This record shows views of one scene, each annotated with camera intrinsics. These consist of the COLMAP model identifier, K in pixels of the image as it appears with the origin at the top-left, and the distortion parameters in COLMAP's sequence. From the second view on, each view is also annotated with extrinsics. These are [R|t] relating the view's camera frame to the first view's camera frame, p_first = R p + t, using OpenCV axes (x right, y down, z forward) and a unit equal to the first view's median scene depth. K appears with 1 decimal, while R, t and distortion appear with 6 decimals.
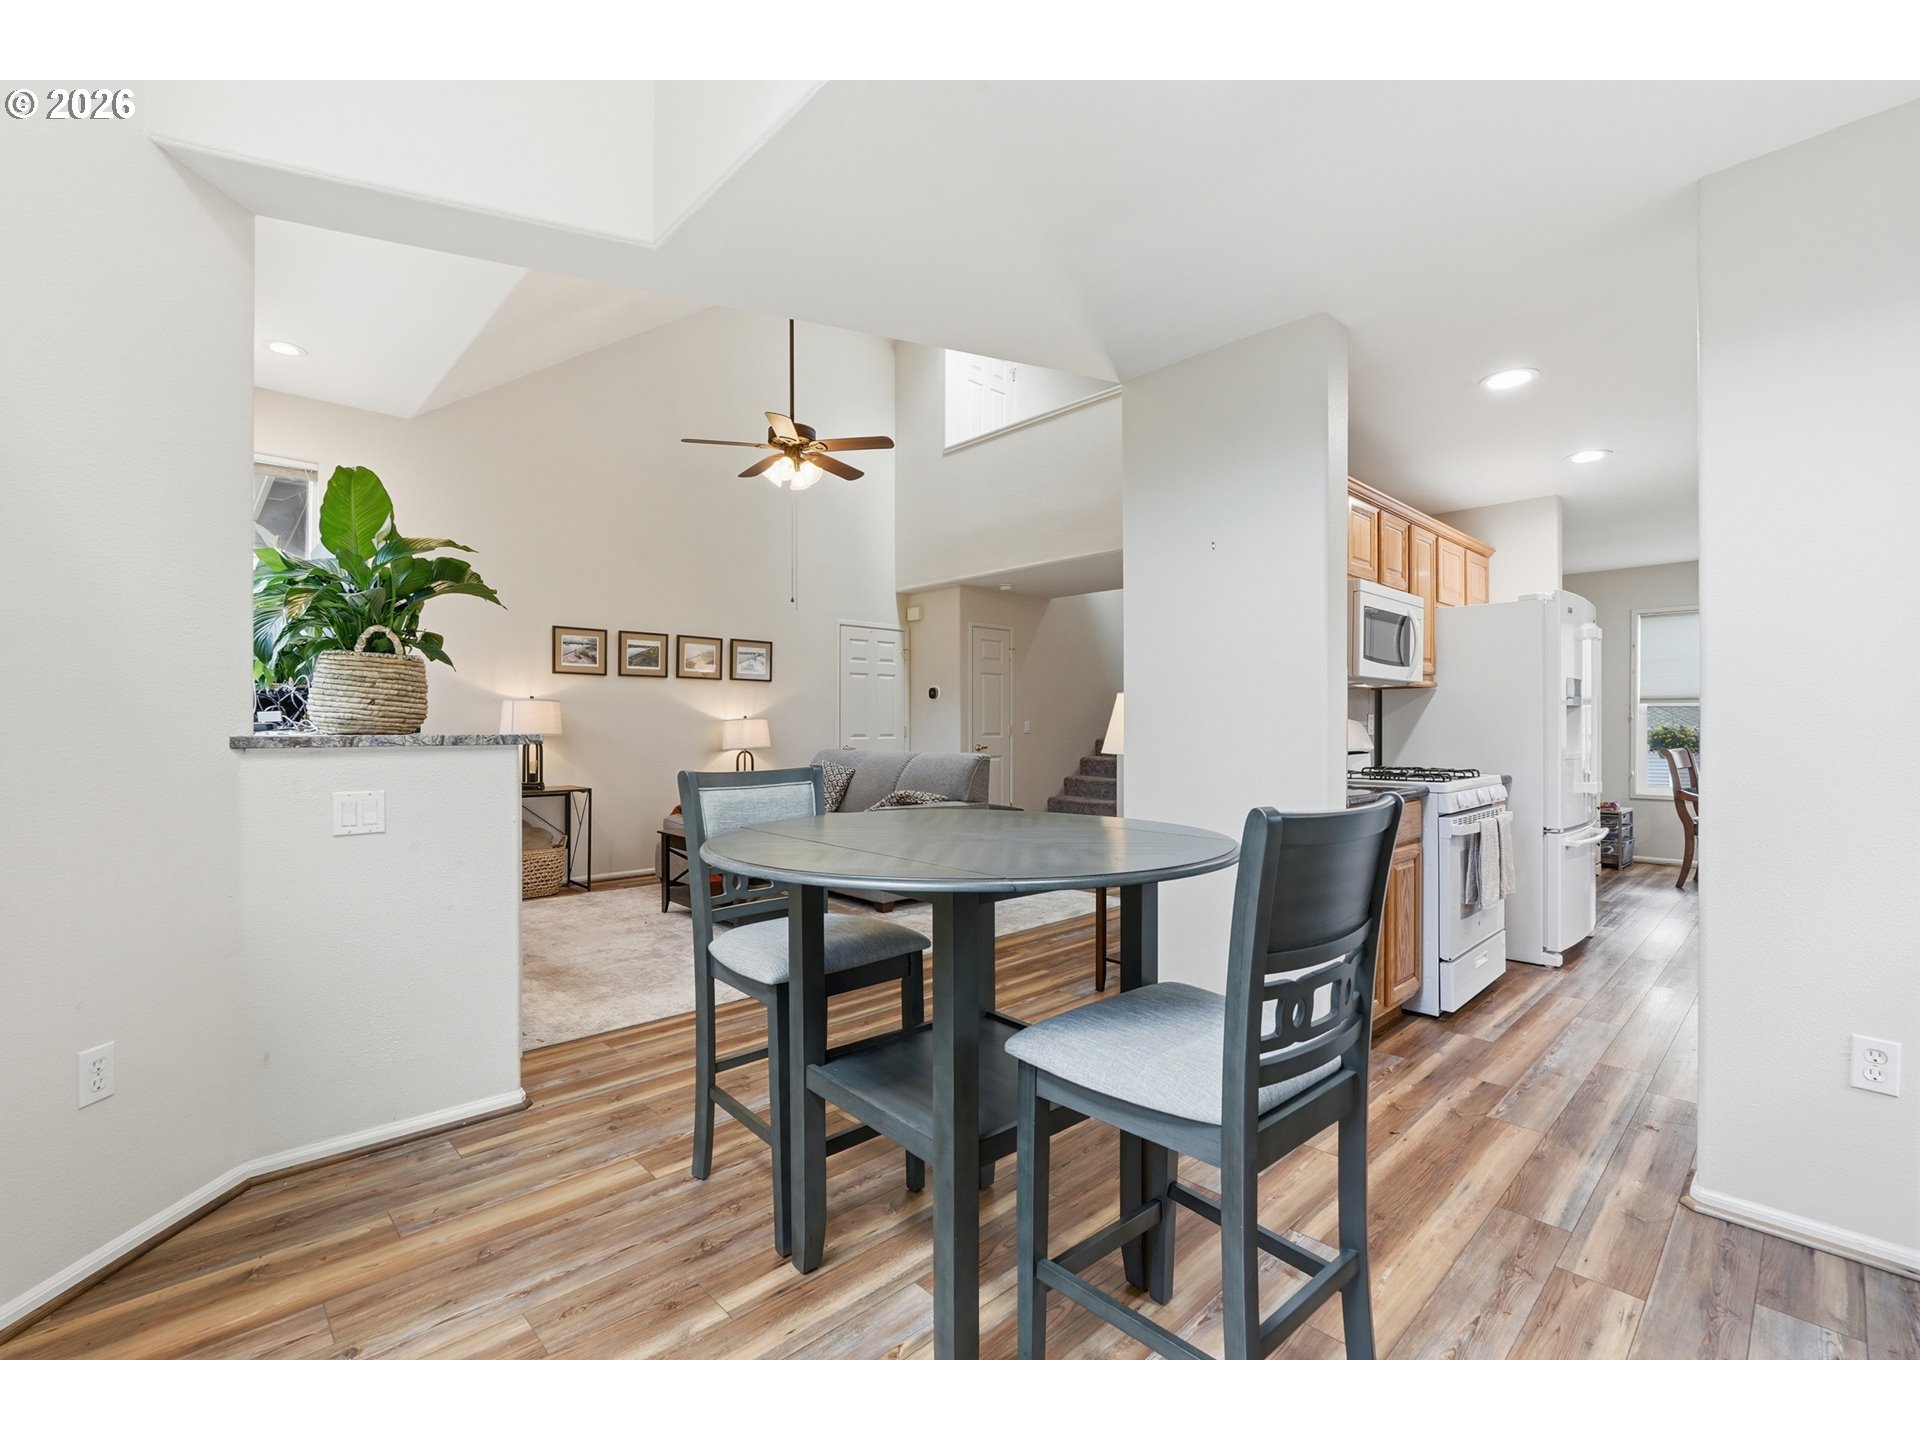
lens RADIAL K [[849.2, 0, 962.3], [0, 849.2, 724.8], [0, 0, 1]] dist [-0.009878, 0.005492]
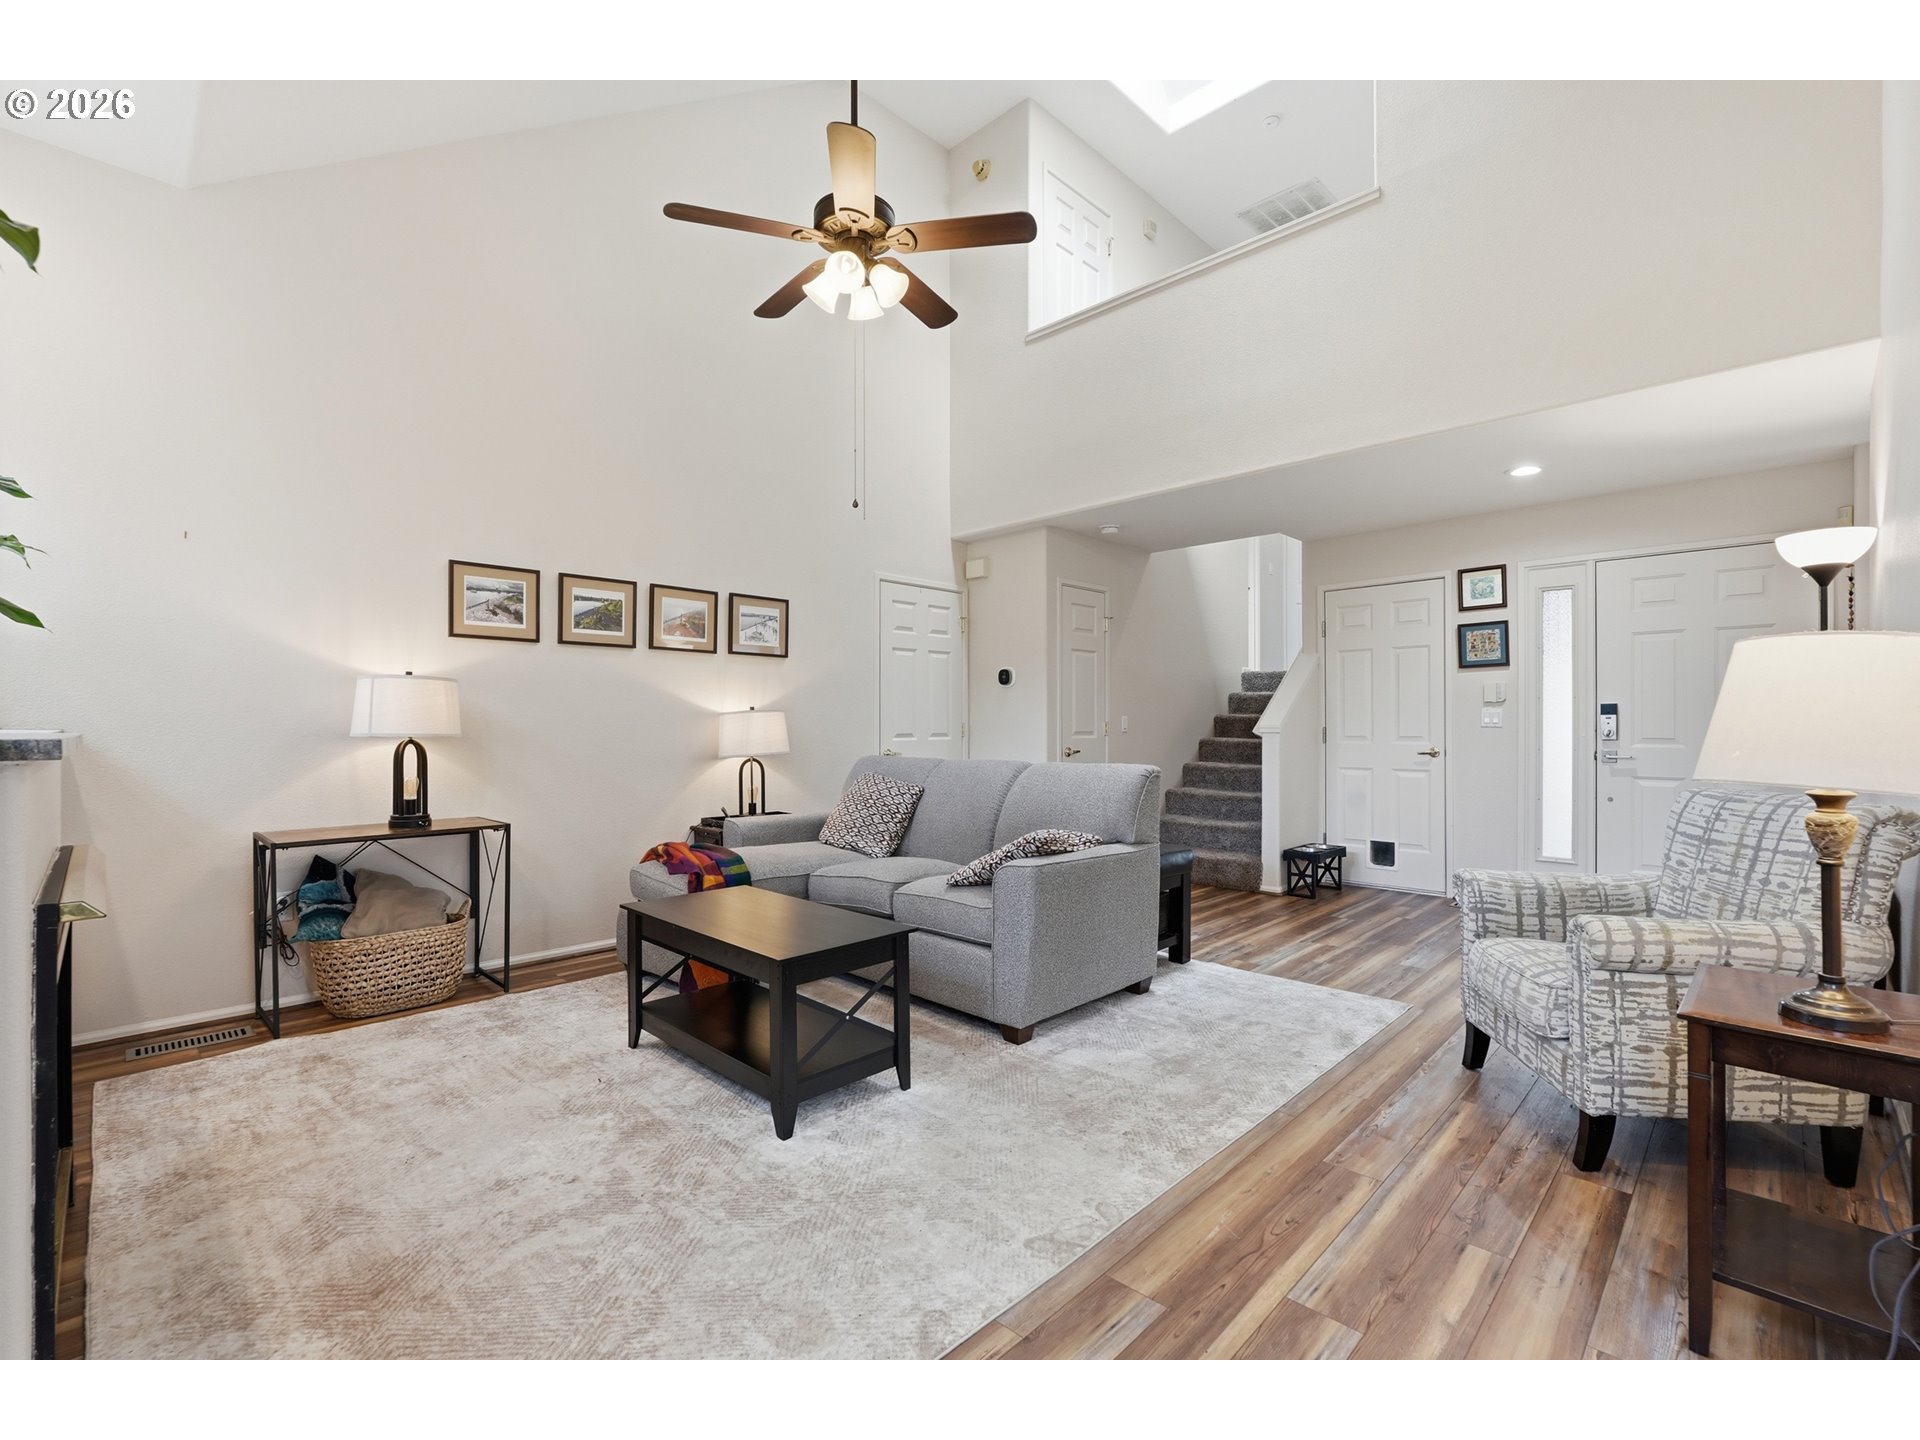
lens RADIAL K [[849.2, 0, 958.3], [0, 849.2, 719.7], [0, 0, 1]] dist [-0.009878, 0.005492]
pose [[0.999346, -0.000702, 0.036145, -0.126716], [0.000824, 0.999994, -0.003379, 0.002391], [-0.036143, 0.003406, 0.999341, 0.349538]]
